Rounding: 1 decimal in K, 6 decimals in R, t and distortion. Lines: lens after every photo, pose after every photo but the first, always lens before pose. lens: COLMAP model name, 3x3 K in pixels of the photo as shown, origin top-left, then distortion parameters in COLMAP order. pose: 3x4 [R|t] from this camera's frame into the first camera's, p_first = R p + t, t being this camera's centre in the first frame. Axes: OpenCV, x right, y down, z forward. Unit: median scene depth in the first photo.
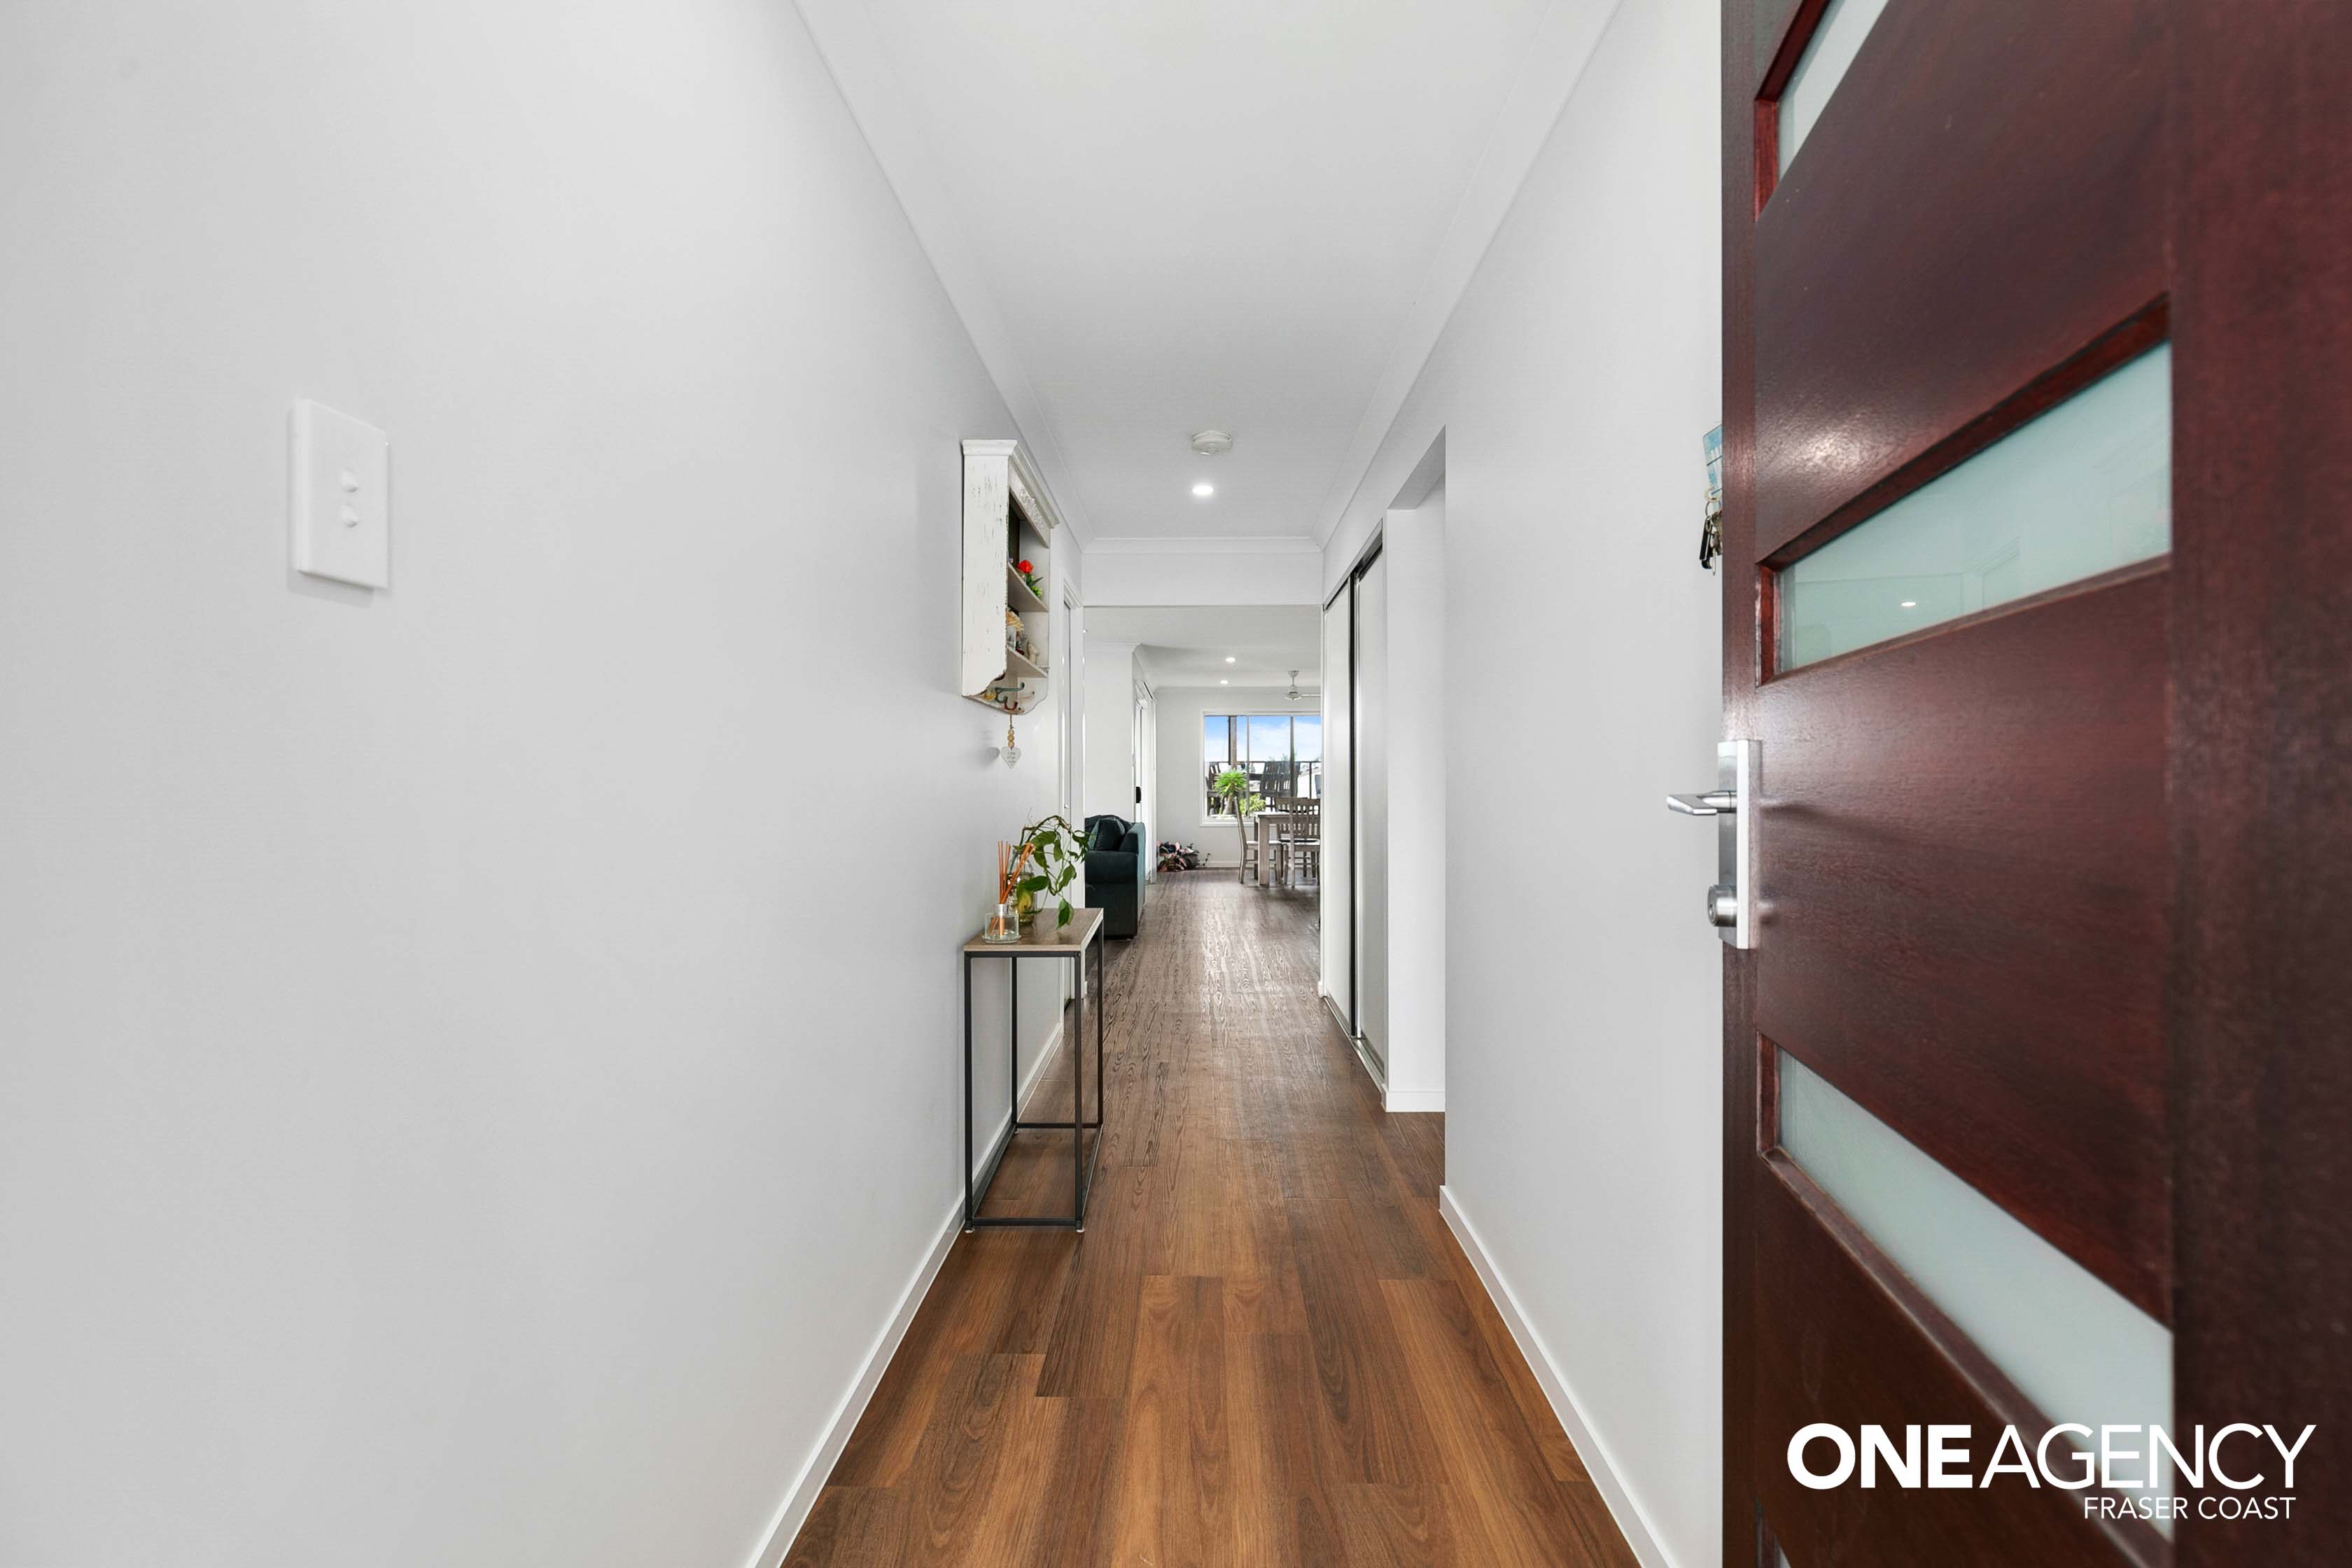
lens RADIAL K [[1104.1, 0, 1180.0], [0, 1104.1, 783.0], [0, 0, 1]] dist [-0.001008, 0.000195]
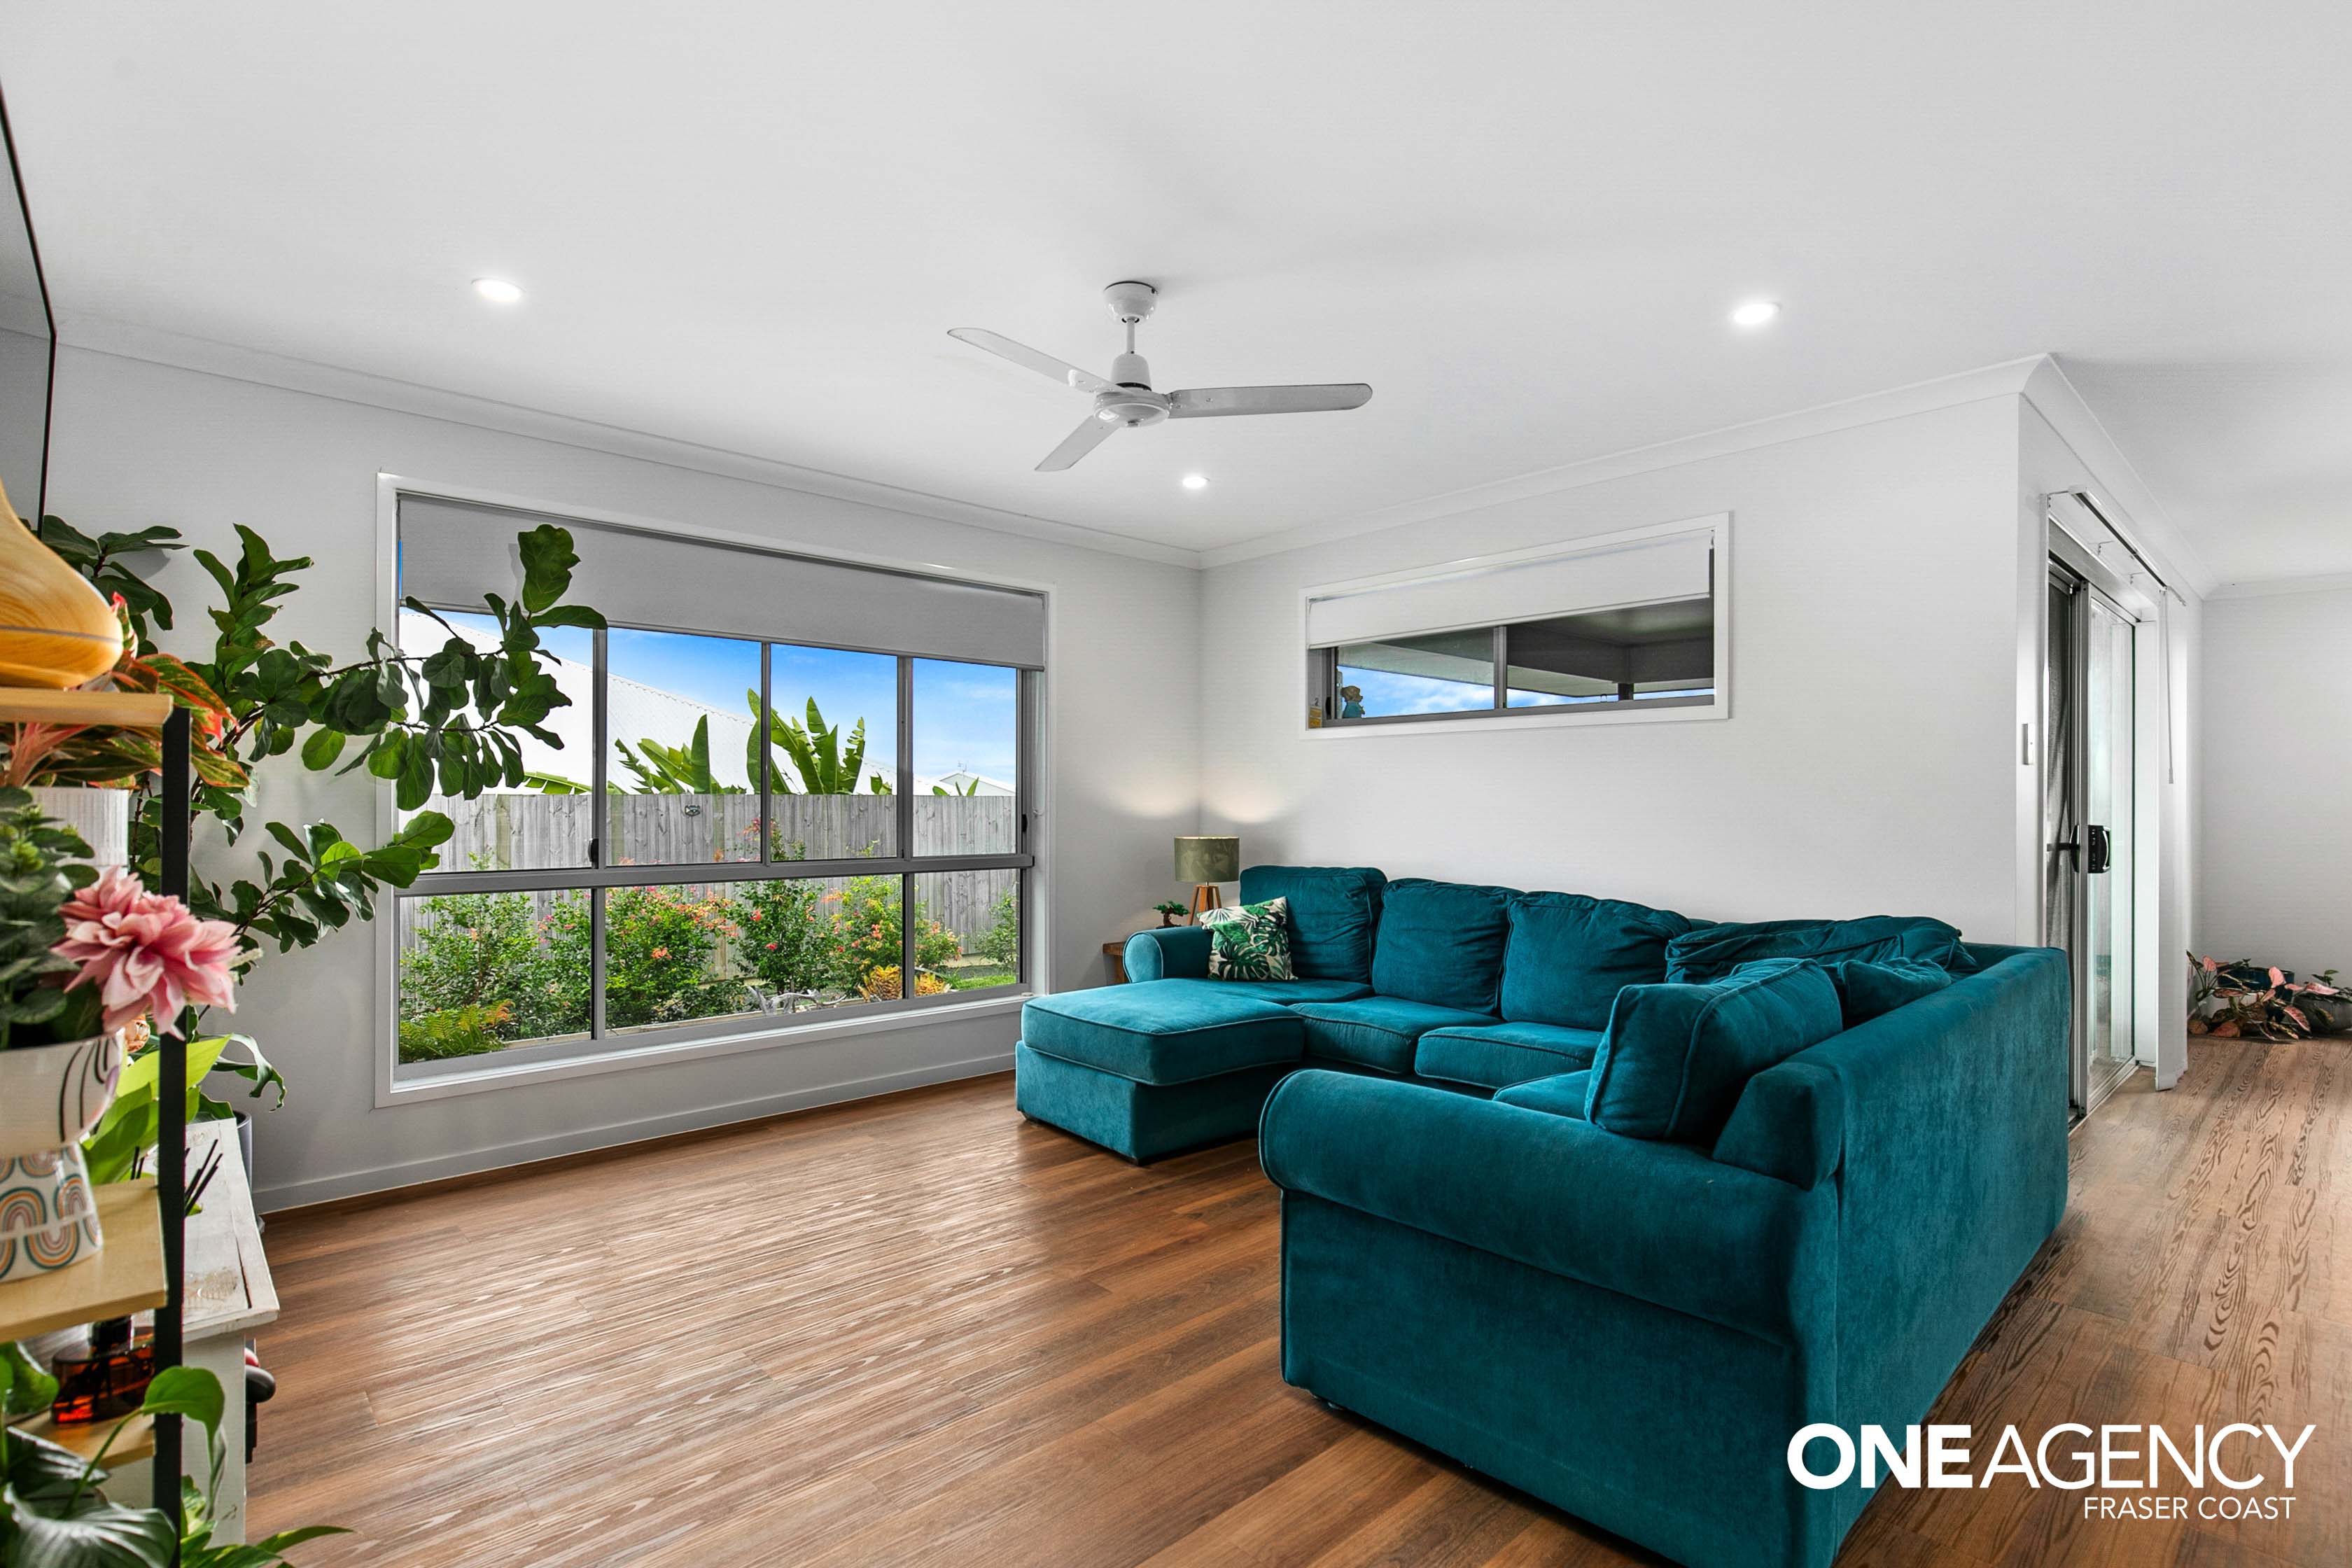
lens RADIAL K [[1125.7, 0, 1173.2], [0, 1125.7, 794.9], [0, 0, 1]] dist [0.000679, 0.000446]
pose [[0.693619, 0.001629, -0.720340, 0.013953], [-0.008411, 0.999948, -0.005837, -0.001662], [0.720293, 0.010107, 0.693597, 0.426034]]
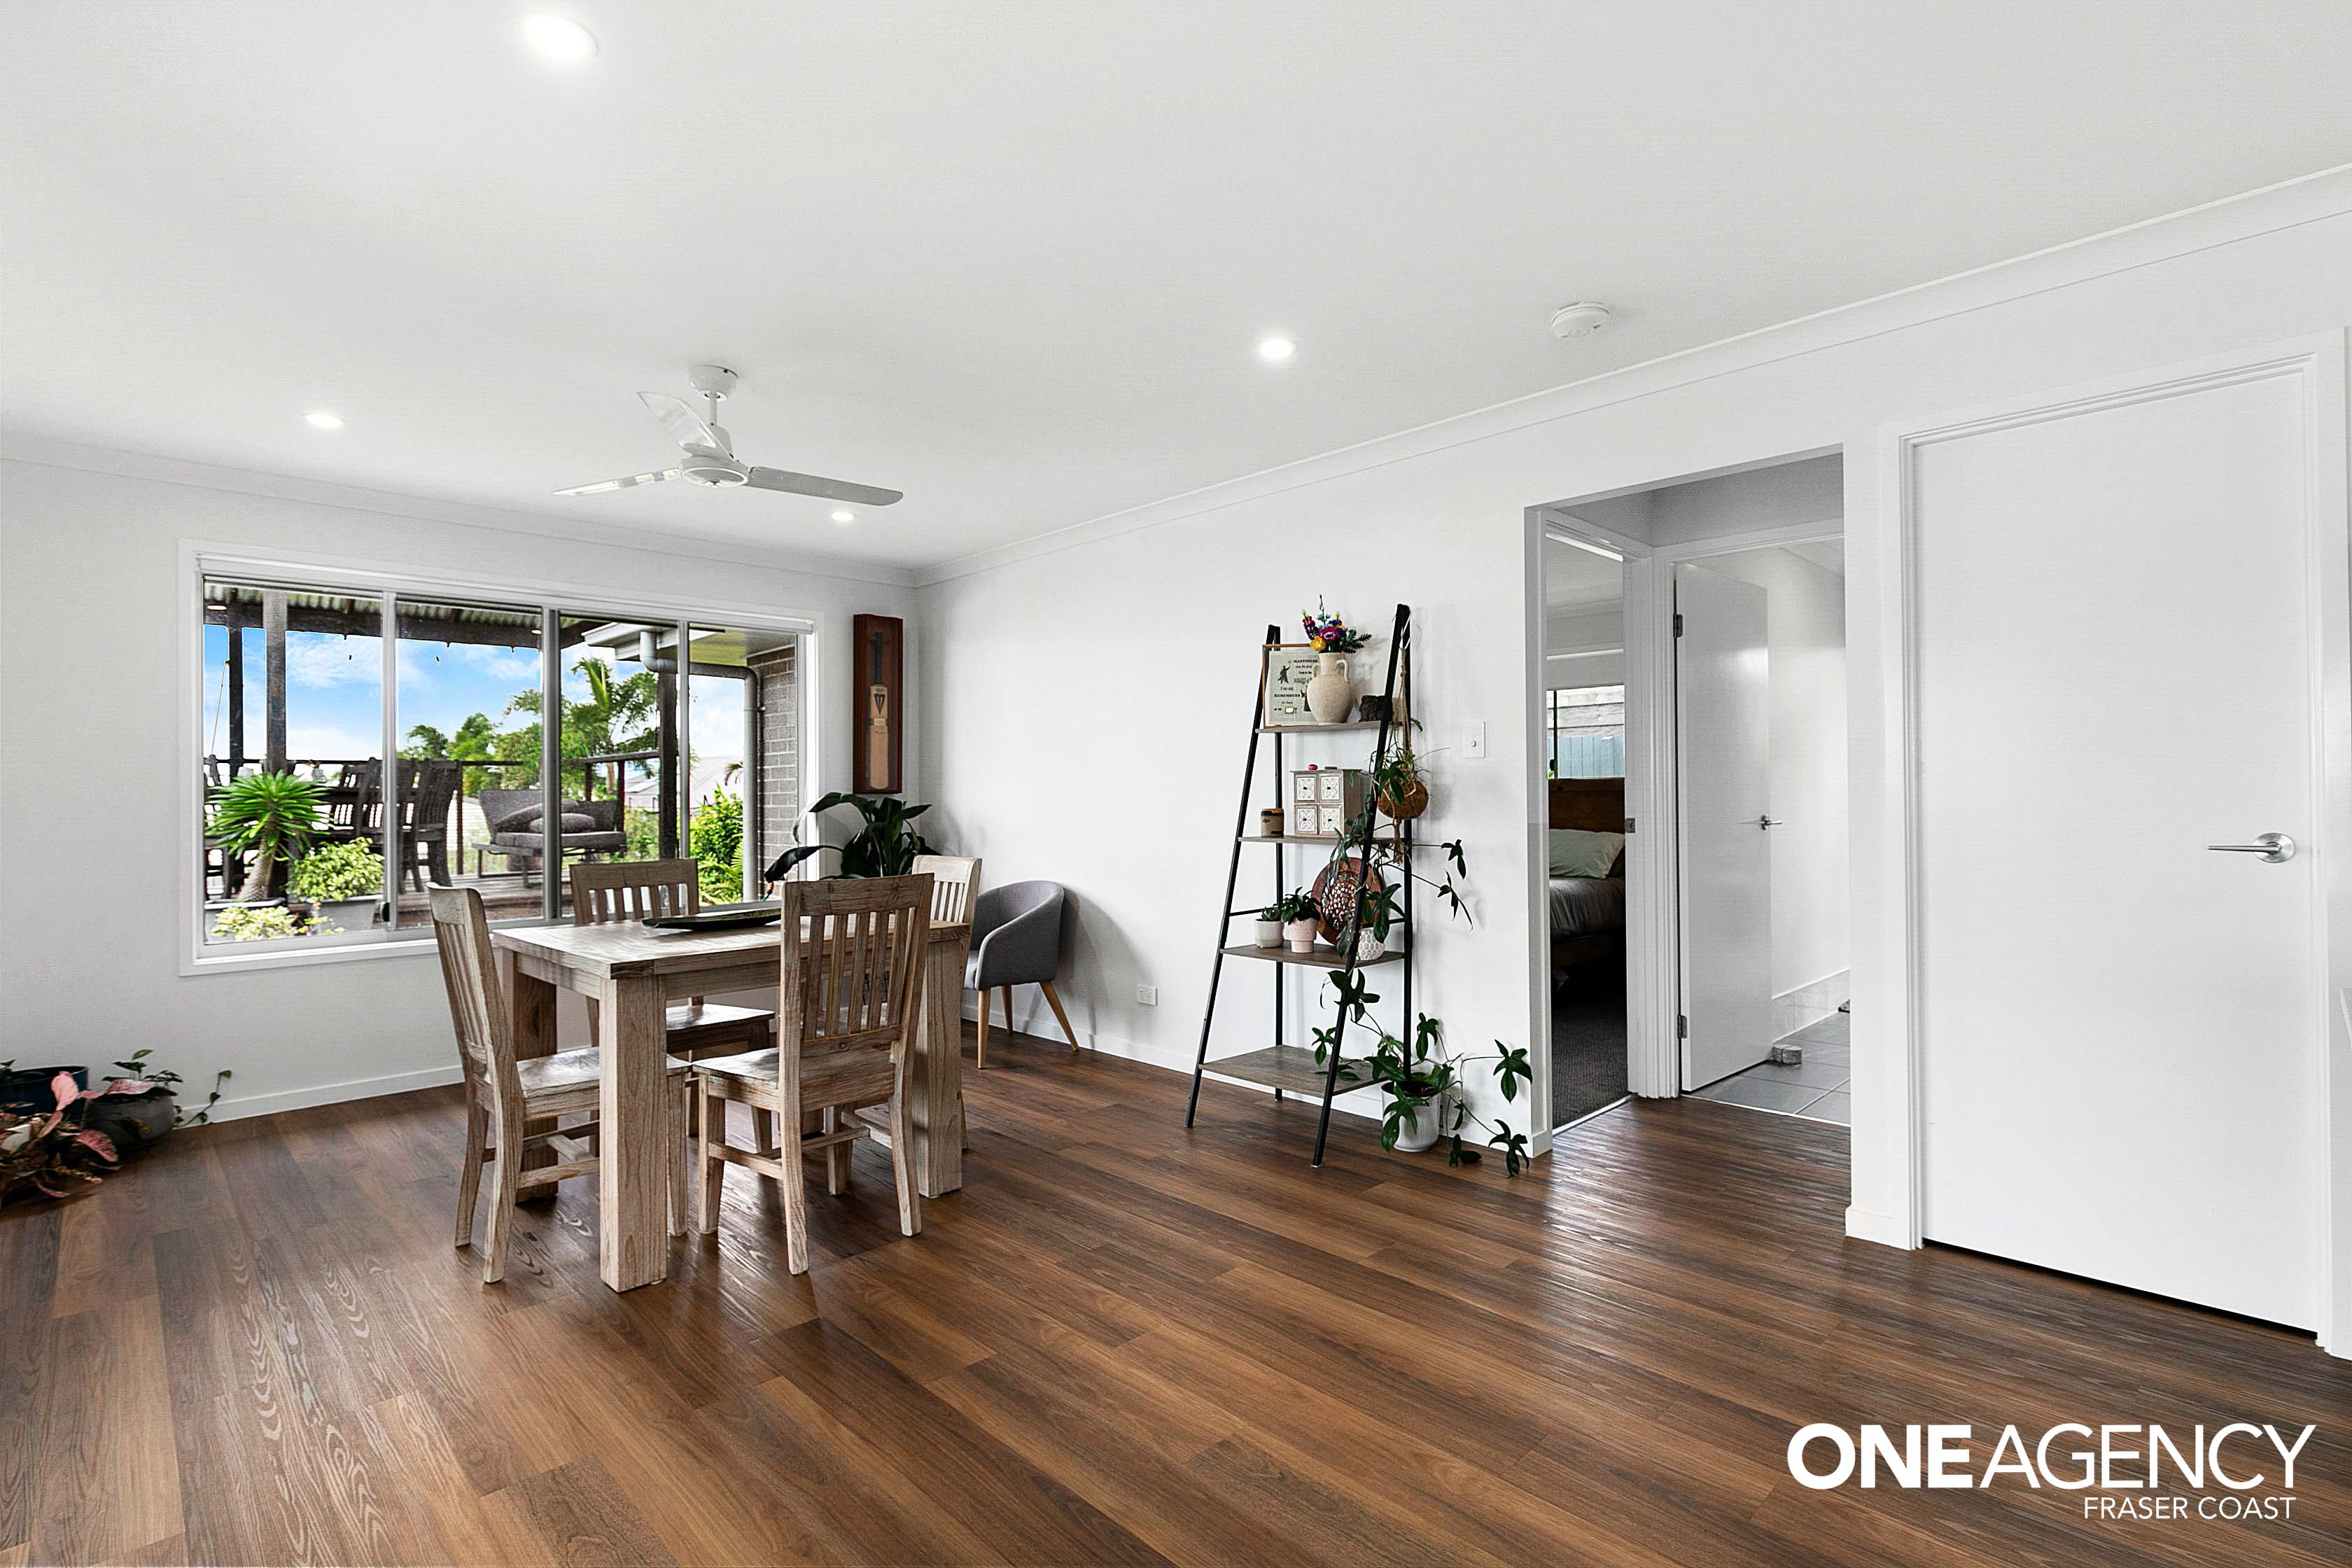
lens RADIAL K [[1104.1, 0, 1180.0], [0, 1104.1, 783.0], [0, 0, 1]] dist [-0.001008, 0.000195]
pose [[0.701056, 0.001876, 0.713104, -0.003279], [0.010180, 0.999868, -0.012639, -0.002252], [-0.713033, 0.016120, 0.700945, 0.646190]]
